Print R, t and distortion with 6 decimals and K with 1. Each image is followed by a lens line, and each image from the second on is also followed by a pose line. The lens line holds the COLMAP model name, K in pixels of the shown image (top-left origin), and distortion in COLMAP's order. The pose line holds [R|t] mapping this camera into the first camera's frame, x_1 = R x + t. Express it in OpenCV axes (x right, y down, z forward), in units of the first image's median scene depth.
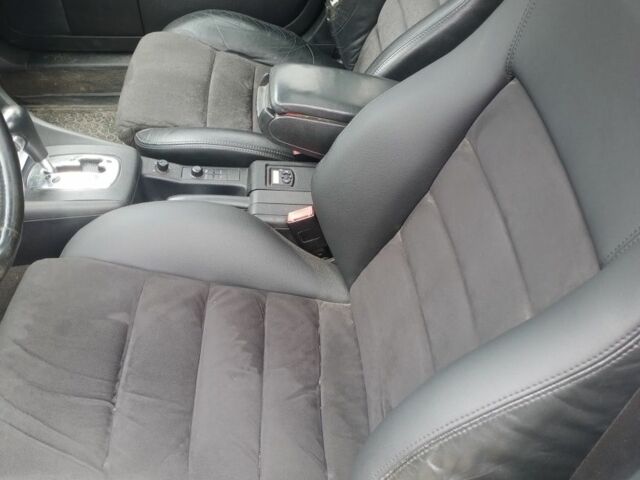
lens RADIAL K [[633.9, 0, 320.0], [0, 633.9, 240.0], [0, 0, 1]] dist [0.090015, -0.305561]
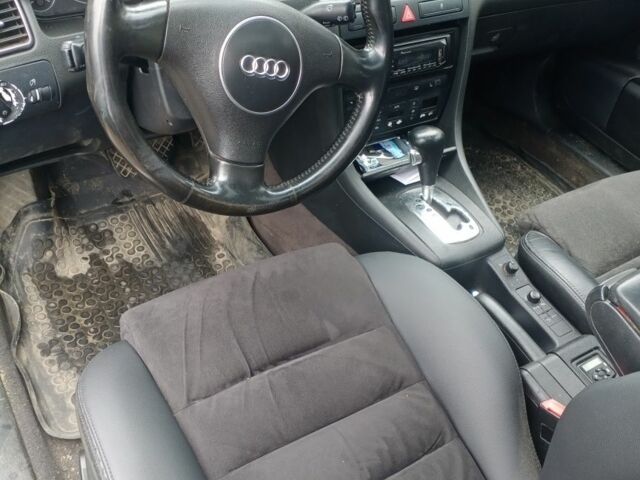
lens RADIAL K [[633.9, 0, 320.0], [0, 633.9, 240.0], [0, 0, 1]] dist [0.090015, -0.305561]
pose [[0.491223, 0.622907, -0.608840, 0.180173], [-0.693379, 0.702698, 0.159503, -0.111824], [0.527186, 0.343806, 0.777092, 0.124800]]
